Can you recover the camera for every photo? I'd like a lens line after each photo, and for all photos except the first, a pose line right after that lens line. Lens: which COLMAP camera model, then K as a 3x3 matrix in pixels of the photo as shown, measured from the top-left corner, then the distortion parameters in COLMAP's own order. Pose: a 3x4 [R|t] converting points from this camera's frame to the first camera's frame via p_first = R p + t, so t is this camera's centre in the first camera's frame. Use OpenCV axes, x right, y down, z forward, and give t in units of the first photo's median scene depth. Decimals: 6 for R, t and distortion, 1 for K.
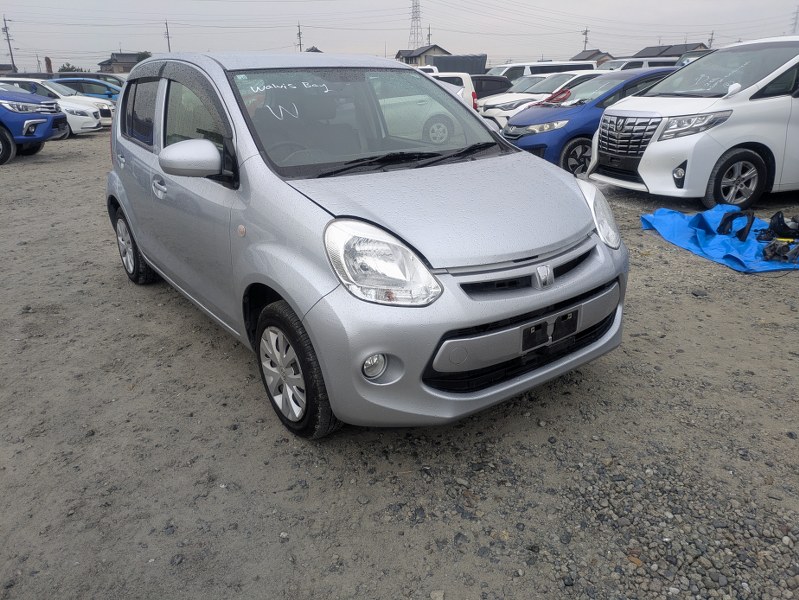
lens RADIAL K [[584.0, 0, 399.5], [0, 584.0, 300.0], [0, 0, 1]] dist [0.062601, -0.052498]
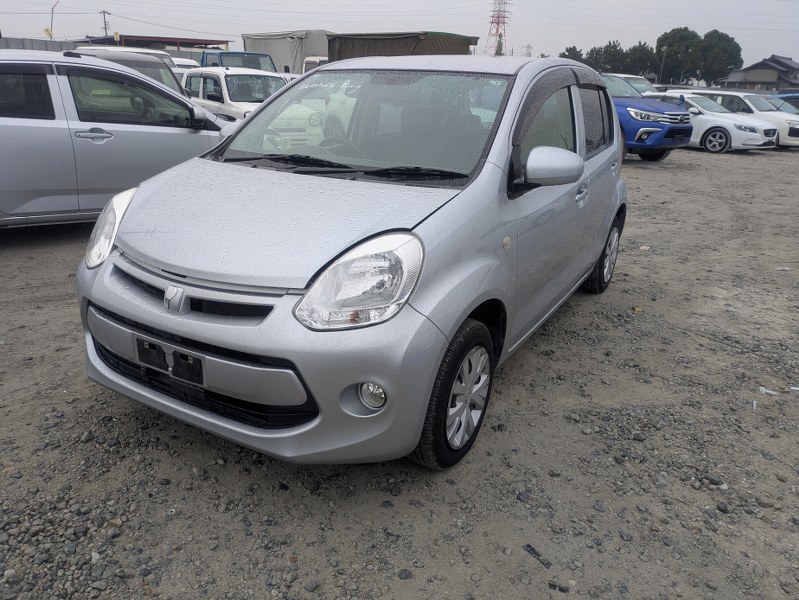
lens RADIAL K [[589.4, 0, 401.2], [0, 589.4, 303.6], [0, 0, 1]] dist [0.053346, -0.051671]
pose [[0.390380, 0.345781, -0.853252, 0.991567], [-0.363265, 0.909446, 0.202353, -0.293239], [0.845956, 0.230961, 0.480640, 0.748848]]
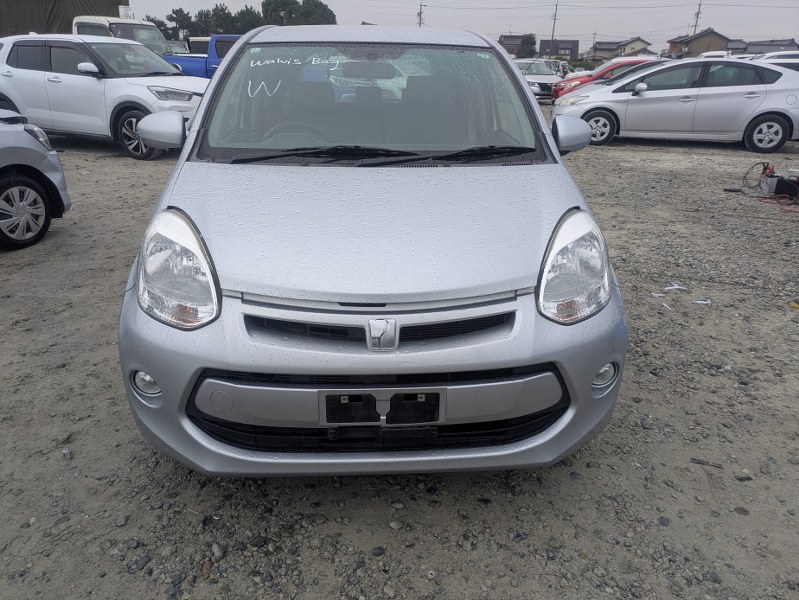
lens RADIAL K [[589.4, 0, 401.2], [0, 589.4, 303.6], [0, 0, 1]] dist [0.053346, -0.051671]
pose [[0.837693, 0.233796, -0.493569, 0.537822], [-0.219943, 0.971629, 0.086955, -0.126565], [0.499896, 0.035715, 0.865349, 0.328889]]
